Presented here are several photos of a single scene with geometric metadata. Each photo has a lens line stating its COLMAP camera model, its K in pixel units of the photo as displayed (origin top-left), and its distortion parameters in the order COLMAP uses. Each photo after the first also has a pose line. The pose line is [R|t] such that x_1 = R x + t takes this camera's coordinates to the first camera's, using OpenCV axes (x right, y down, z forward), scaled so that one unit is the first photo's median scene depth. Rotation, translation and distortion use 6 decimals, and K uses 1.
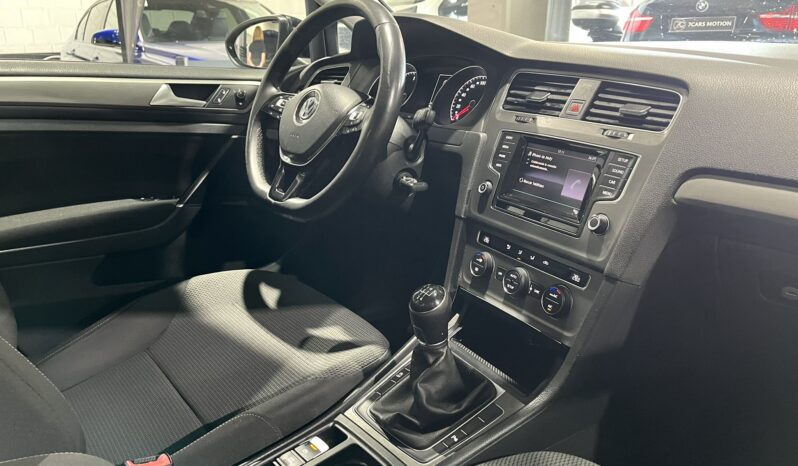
lens RADIAL K [[600.2, 0, 399.7], [0, 600.2, 233.7], [0, 0, 1]] dist [0.004303, -0.002756]
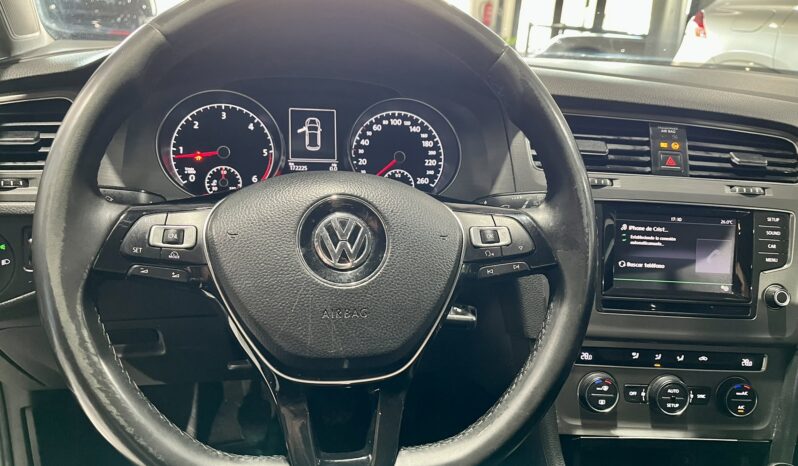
lens RADIAL K [[600.2, 0, 399.4], [0, 600.2, 232.0], [0, 0, 1]] dist [0.004303, -0.002756]
pose [[0.490758, -0.259552, 0.831739, -0.553388], [0.207677, 0.961932, 0.177643, -0.325548], [-0.846184, 0.085553, 0.525979, 0.865662]]
